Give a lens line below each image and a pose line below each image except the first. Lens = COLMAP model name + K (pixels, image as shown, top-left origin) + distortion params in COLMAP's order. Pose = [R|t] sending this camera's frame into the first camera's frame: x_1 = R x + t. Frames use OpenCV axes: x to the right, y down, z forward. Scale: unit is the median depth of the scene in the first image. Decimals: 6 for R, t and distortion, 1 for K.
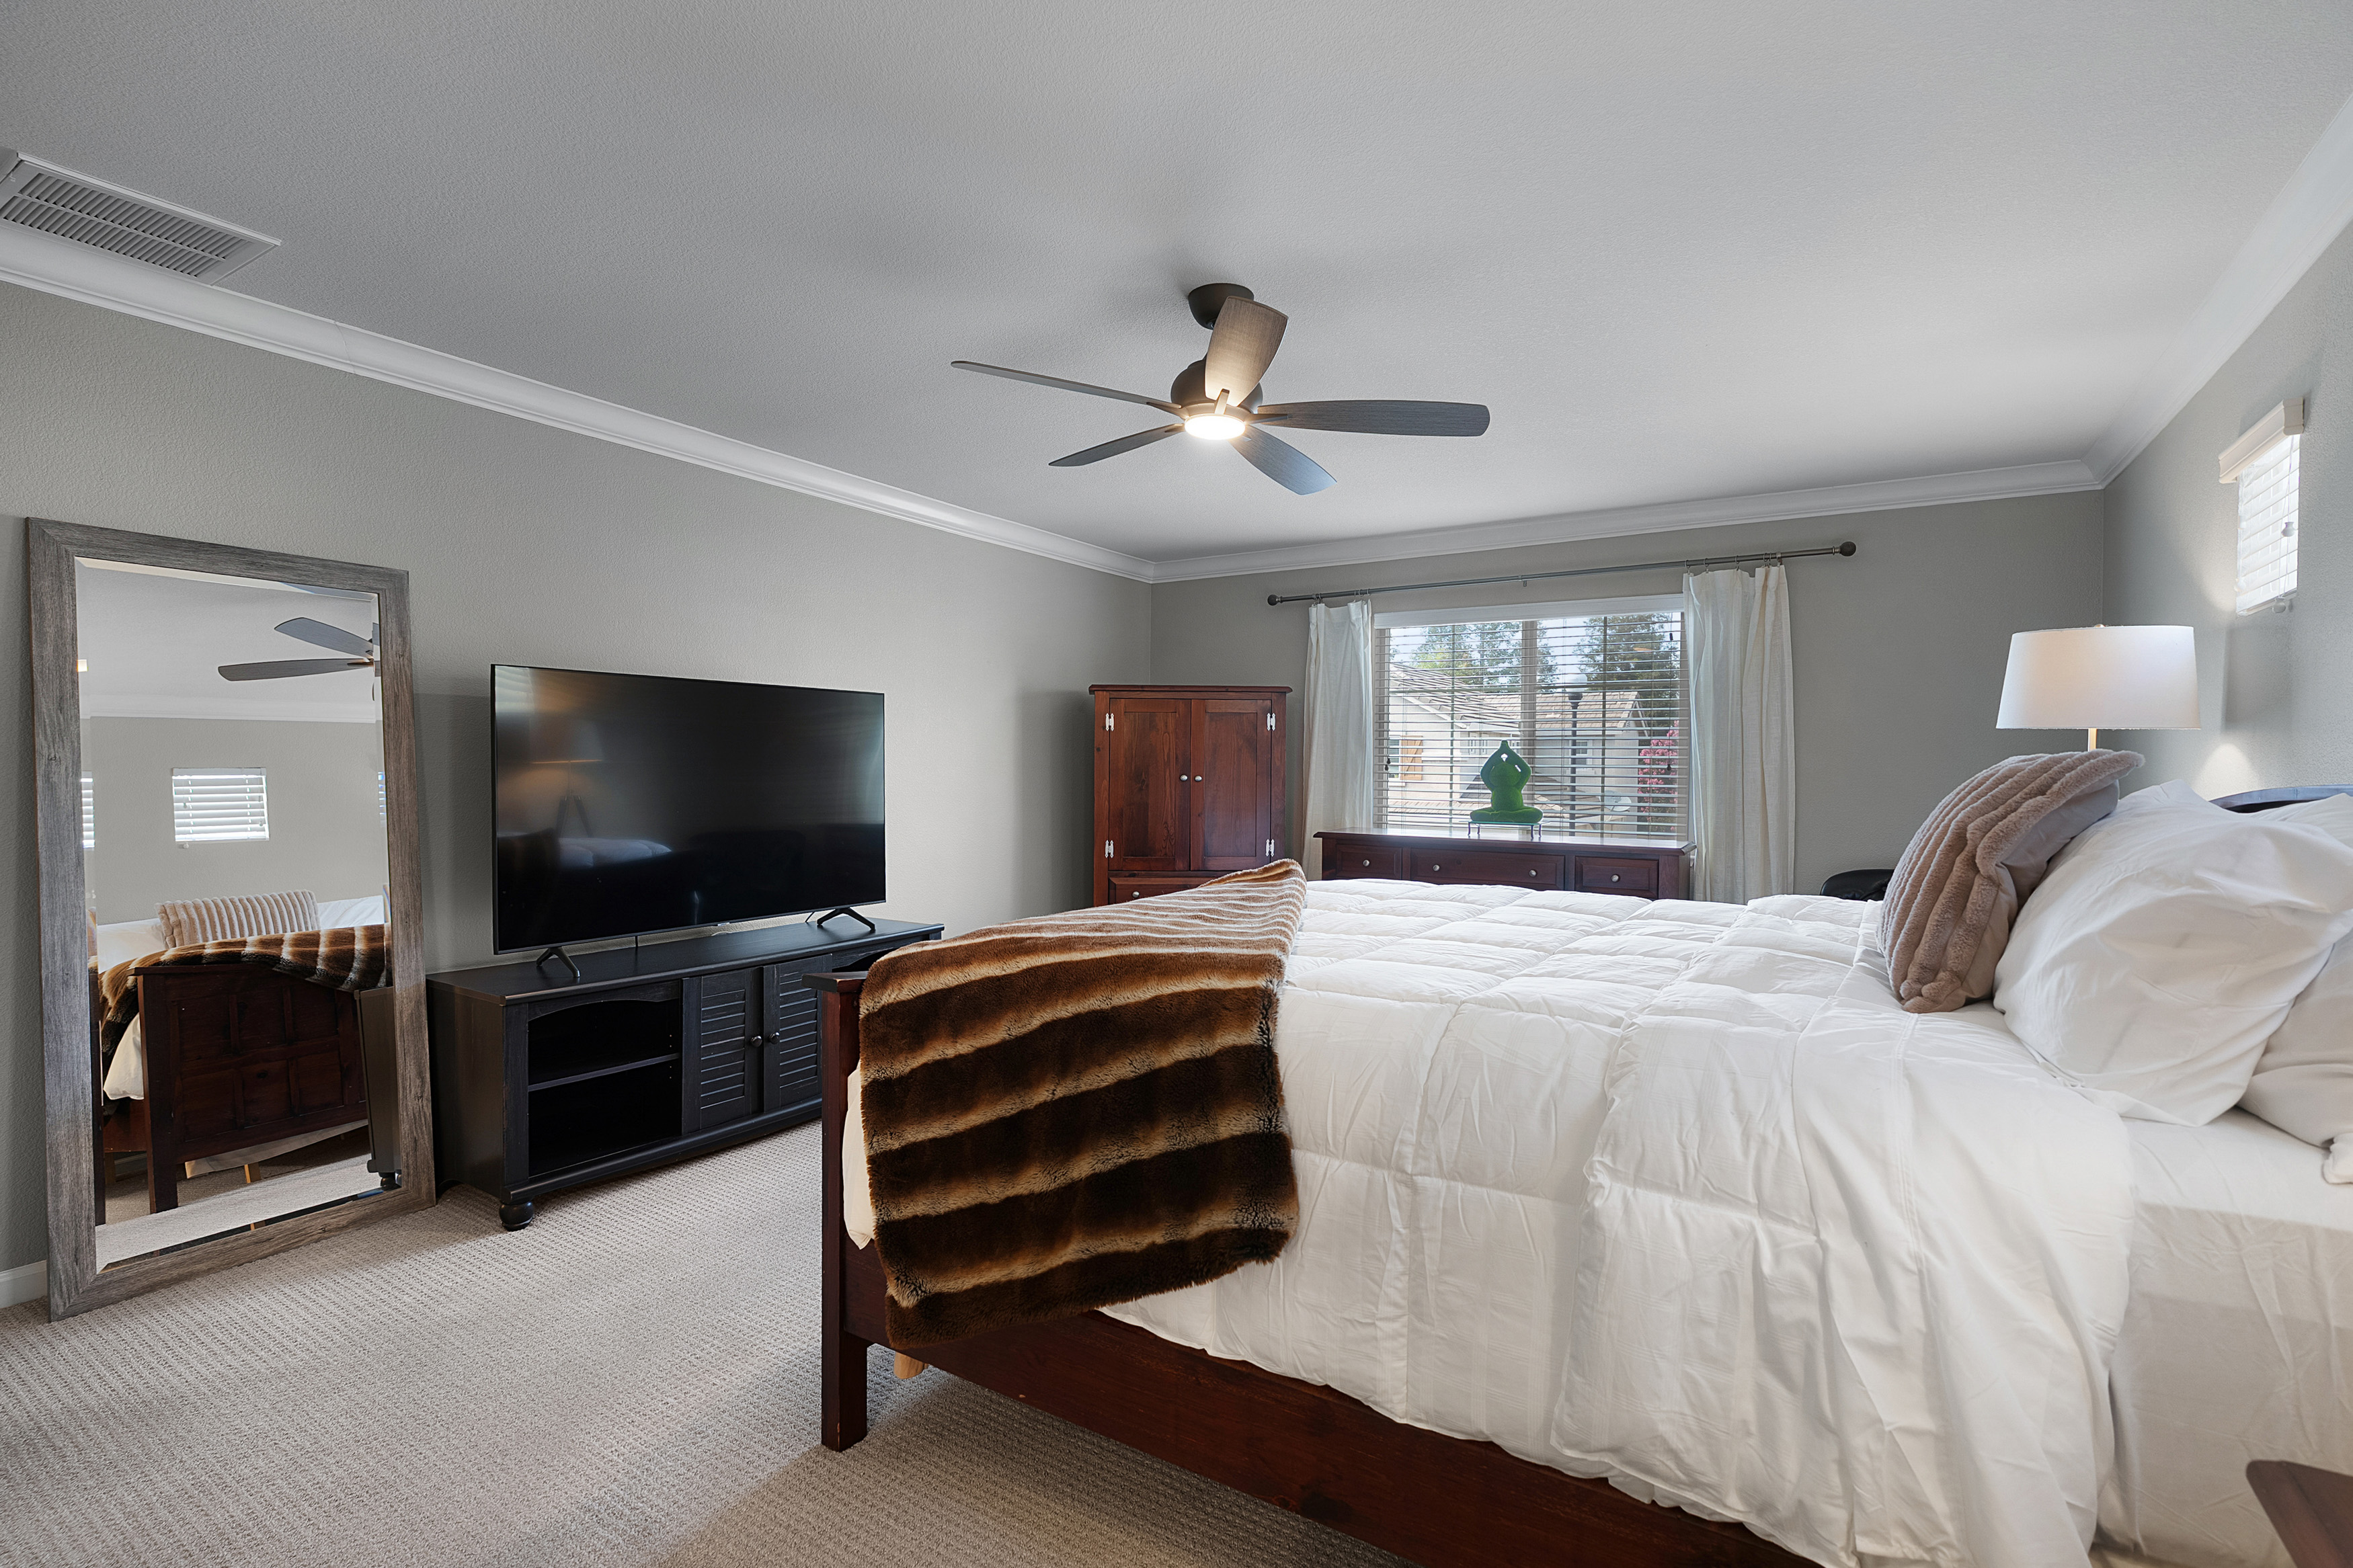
lens RADIAL K [[1104.1, 0, 1132.5], [0, 1104.1, 776.3], [0, 0, 1]] dist [0.000179, -0.000316]
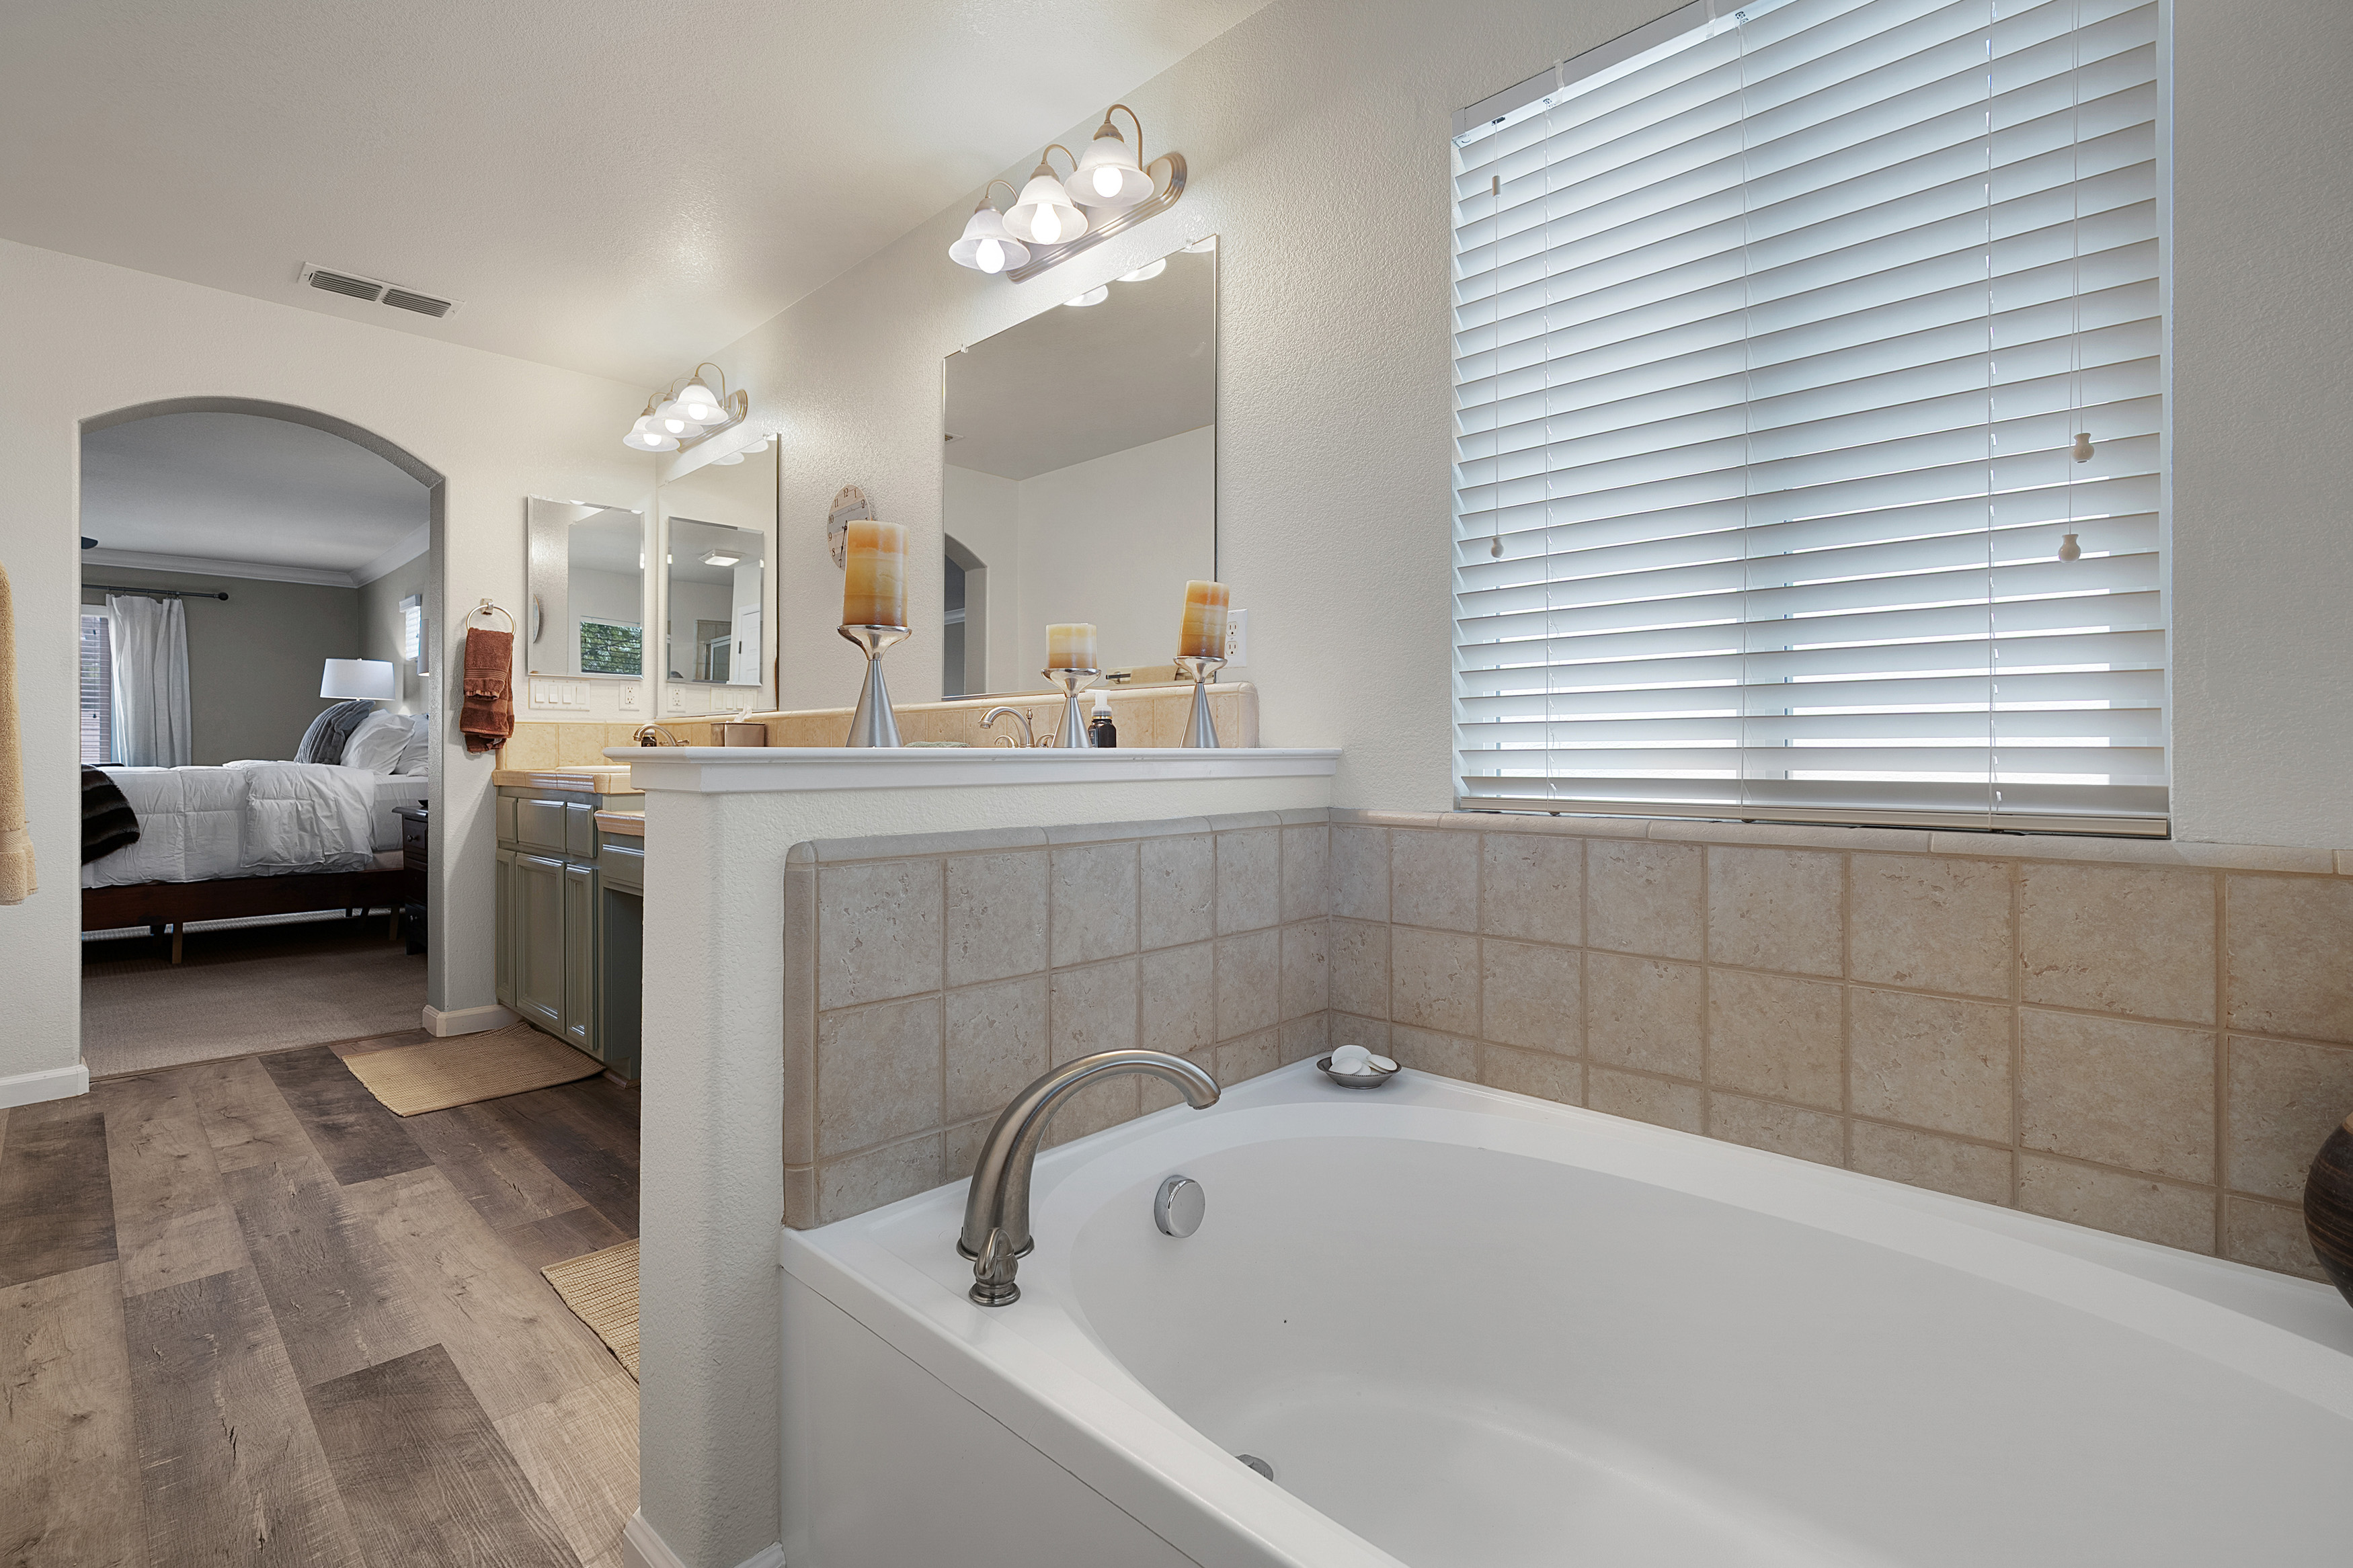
lens RADIAL K [[1104.1, 0, 1201.5], [0, 1104.1, 767.0], [0, 0, 1]] dist [0.000179, -0.000316]
pose [[0.188937, -0.014177, 0.981887, -2.370082], [0.010889, 0.999865, 0.012341, 0.193294], [-0.981929, 0.008360, 0.189066, -2.607040]]
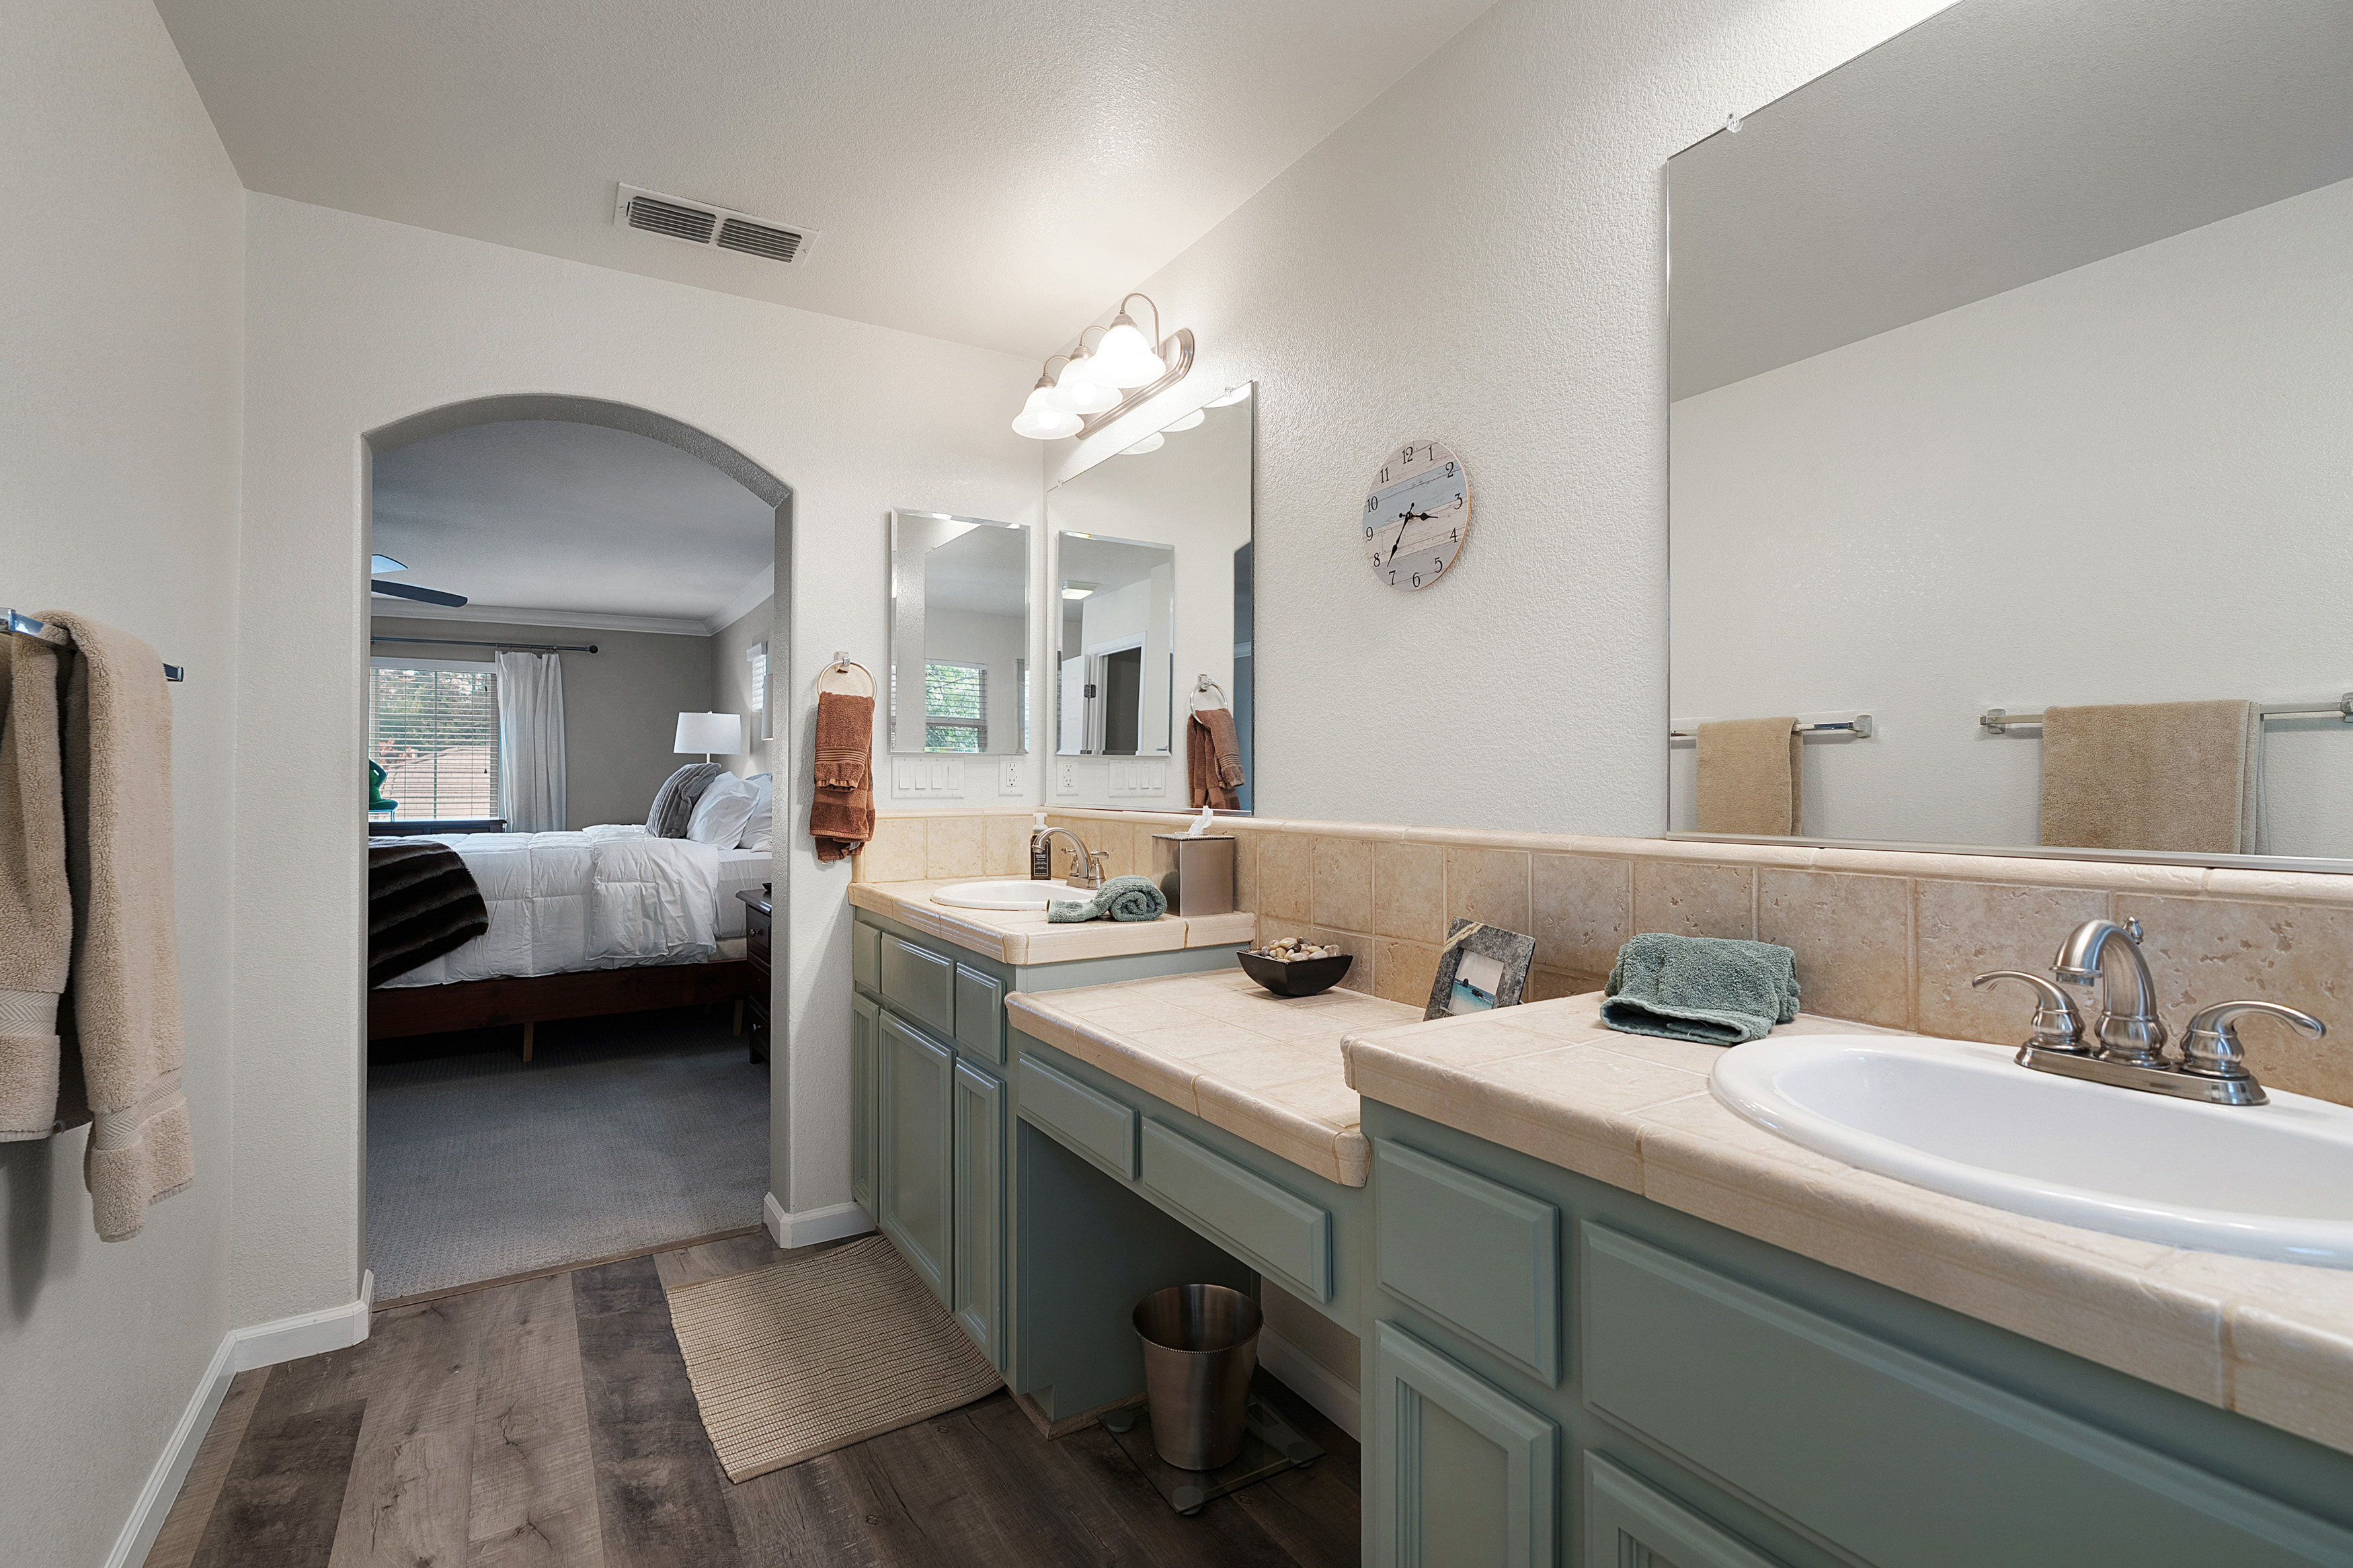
lens RADIAL K [[1104.1, 0, 1192.0], [0, 1104.1, 777.8], [0, 0, 1]] dist [0.000179, -0.000316]
pose [[0.424964, -0.006267, 0.905188, -1.631661], [0.012994, 0.999915, 0.000823, 0.040645], [-0.905117, 0.011412, 0.425010, -1.852437]]
